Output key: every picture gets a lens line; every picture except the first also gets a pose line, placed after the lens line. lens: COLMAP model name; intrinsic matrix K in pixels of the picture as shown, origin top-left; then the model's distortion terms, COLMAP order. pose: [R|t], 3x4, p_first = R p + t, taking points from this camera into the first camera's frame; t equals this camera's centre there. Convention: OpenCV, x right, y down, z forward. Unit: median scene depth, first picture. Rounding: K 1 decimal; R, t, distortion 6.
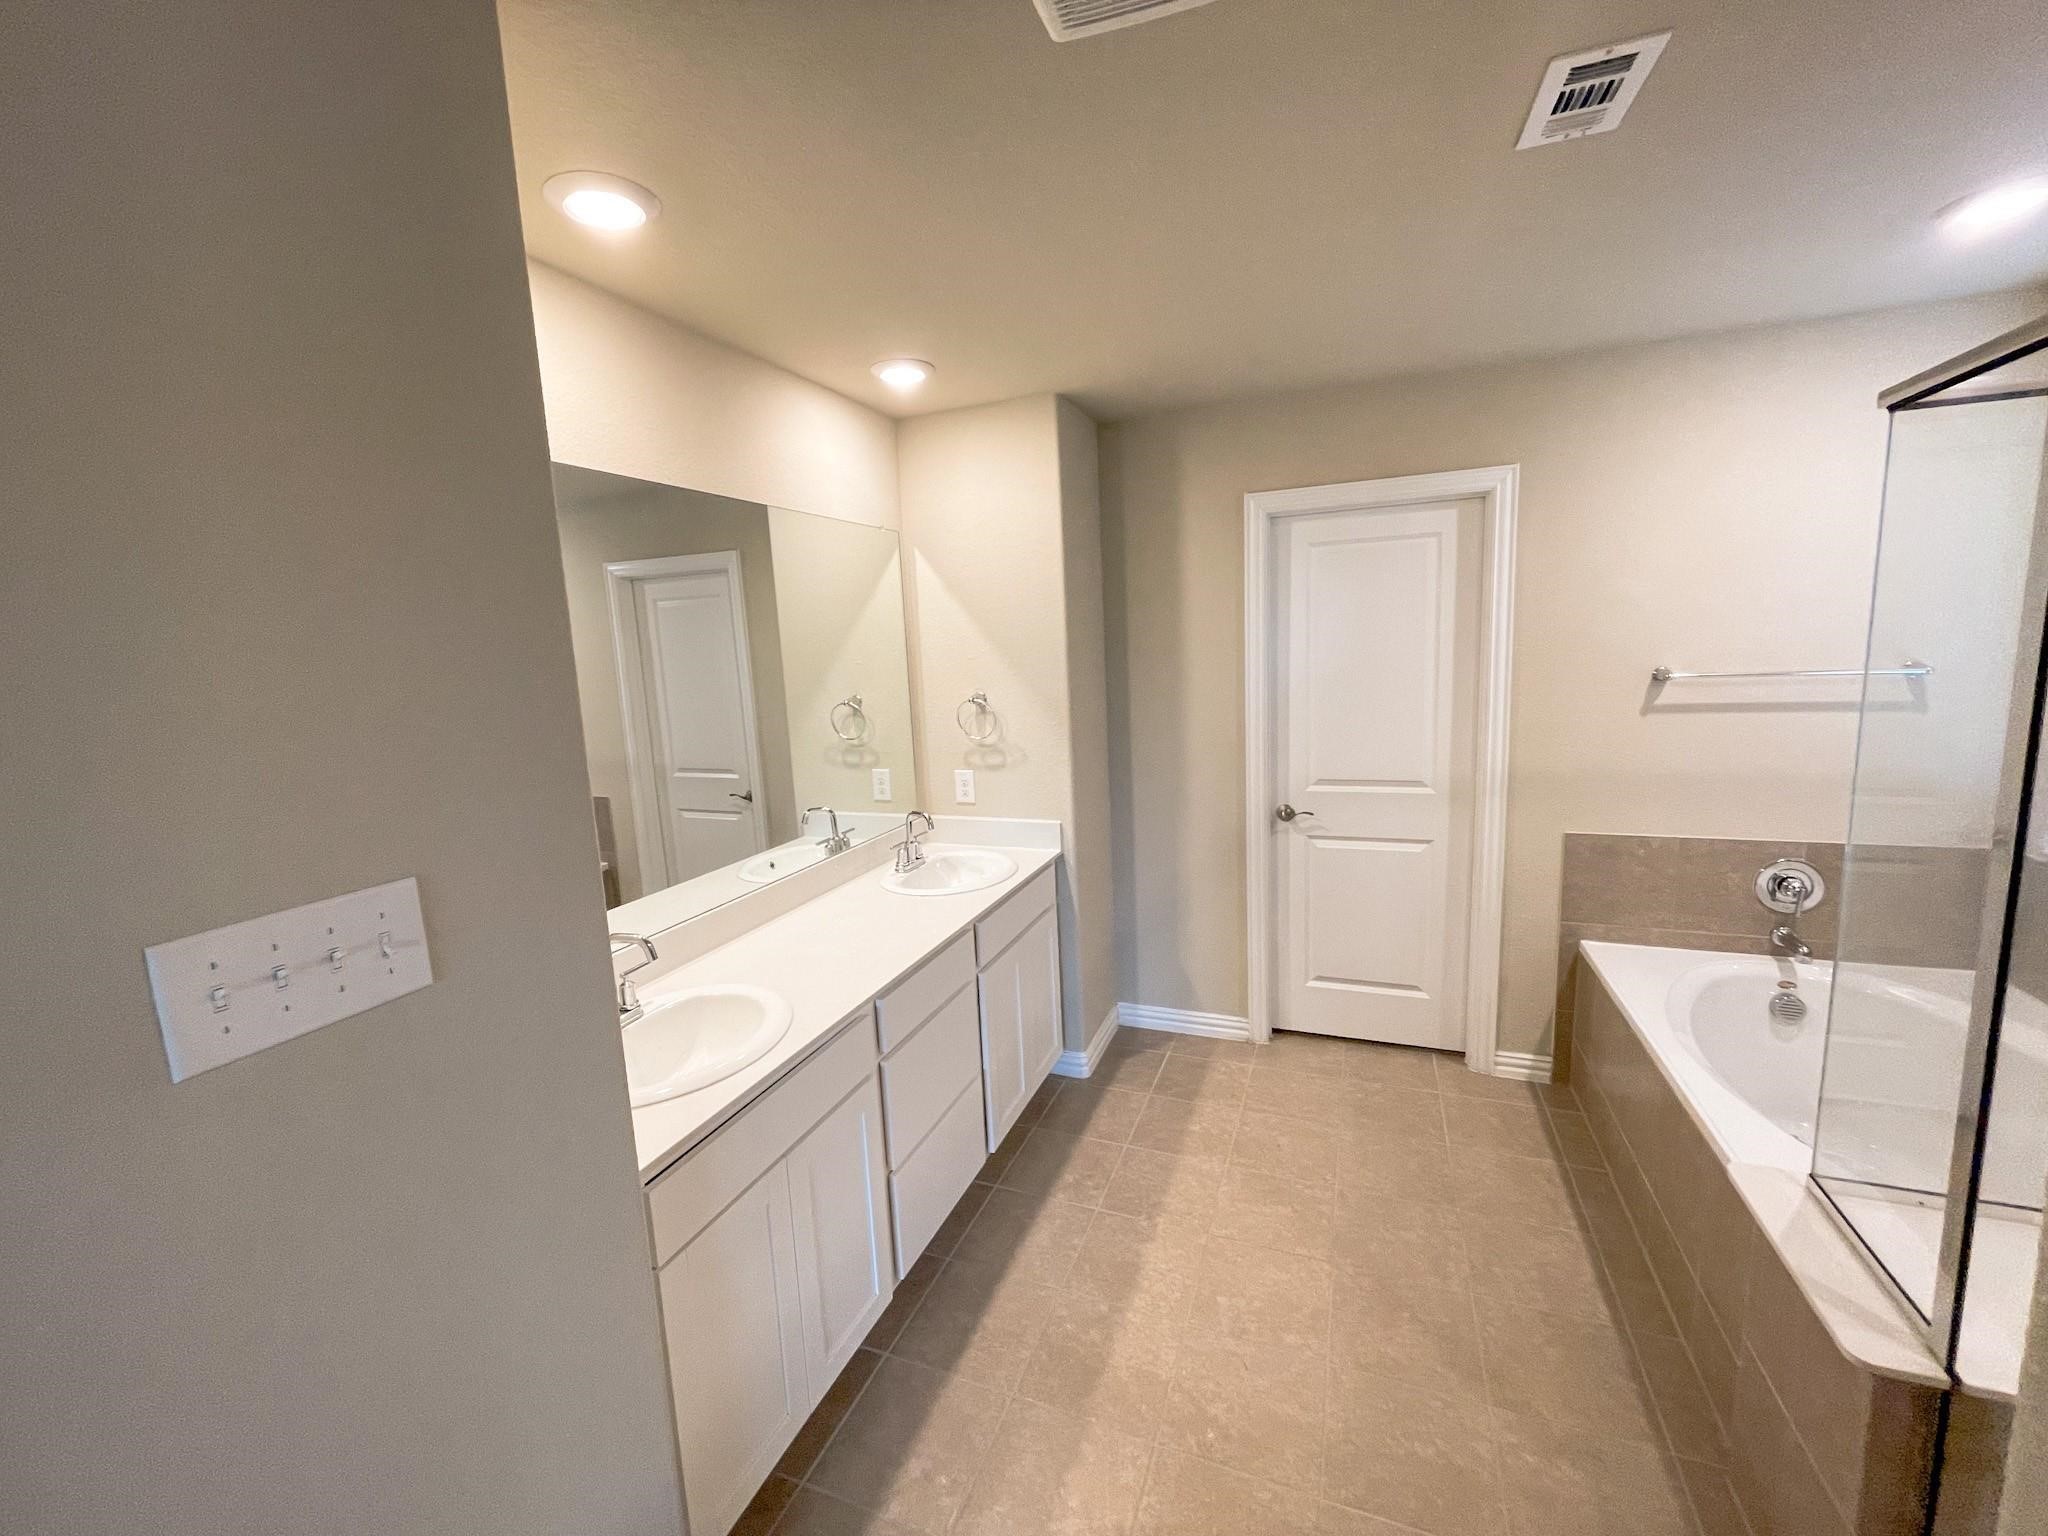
lens RADIAL K [[827.8, 0, 1029.0], [0, 827.8, 766.3], [0, 0, 1]] dist [-0.000835, -0.000833]
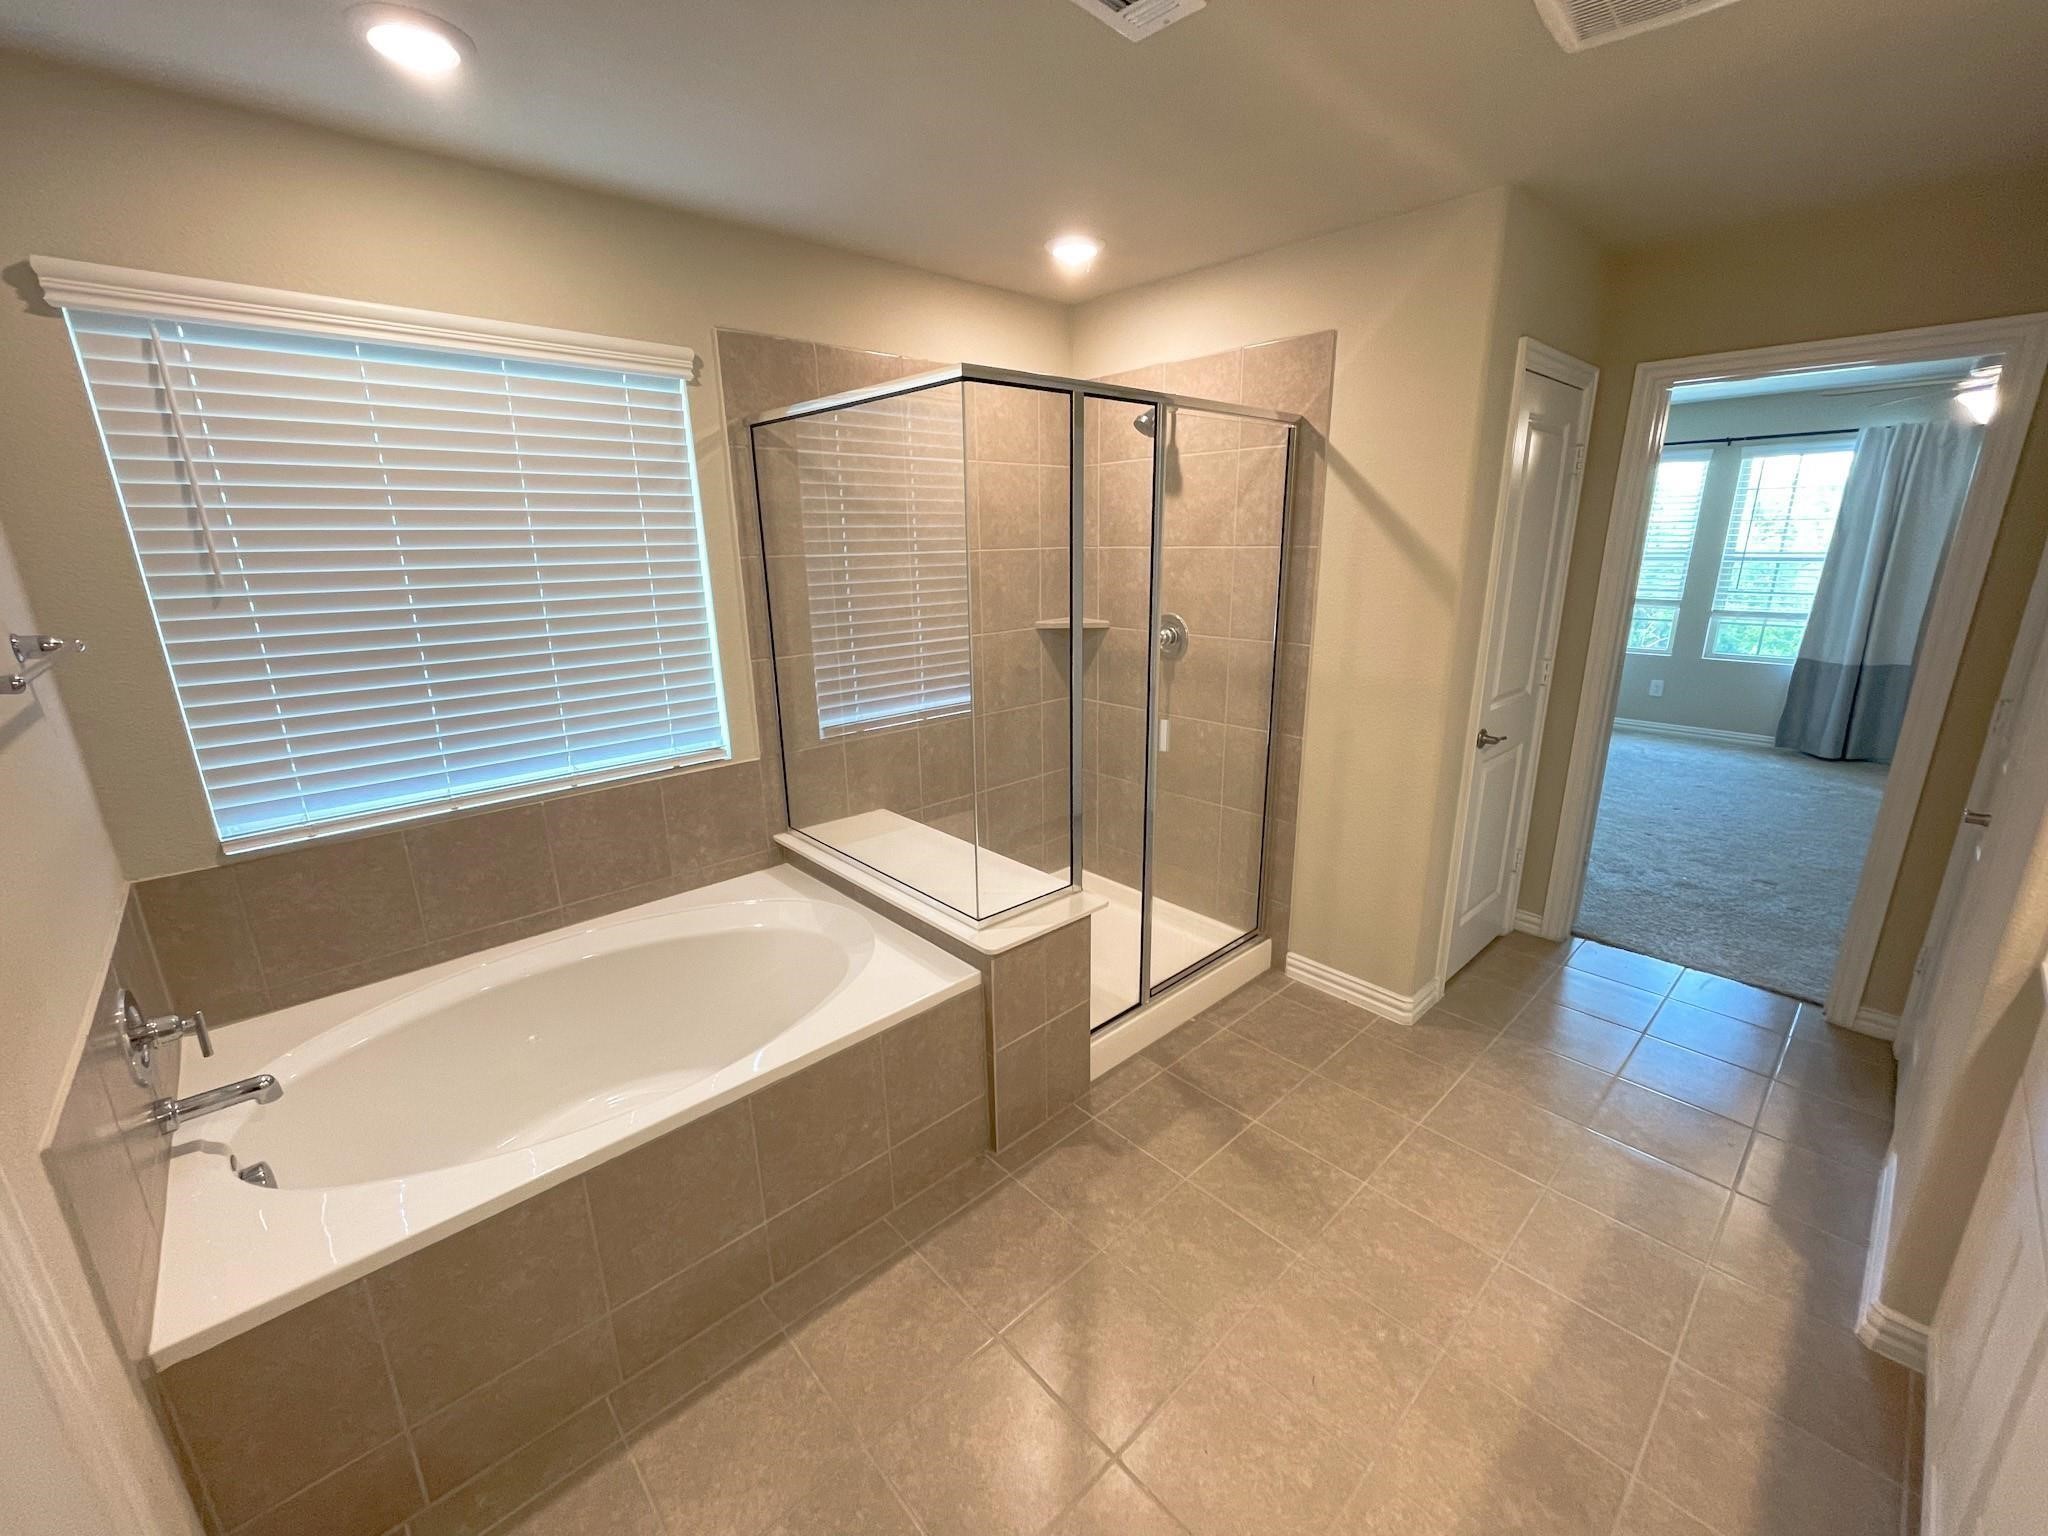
lens RADIAL K [[827.8, 0, 1023.9], [0, 827.8, 767.4], [0, 0, 1]] dist [-0.000835, -0.000833]
pose [[-0.899956, -0.063062, 0.431396, 0.205837], [0.117843, 0.917468, 0.379955, -0.235465], [-0.419753, 0.392780, -0.818249, 1.617985]]
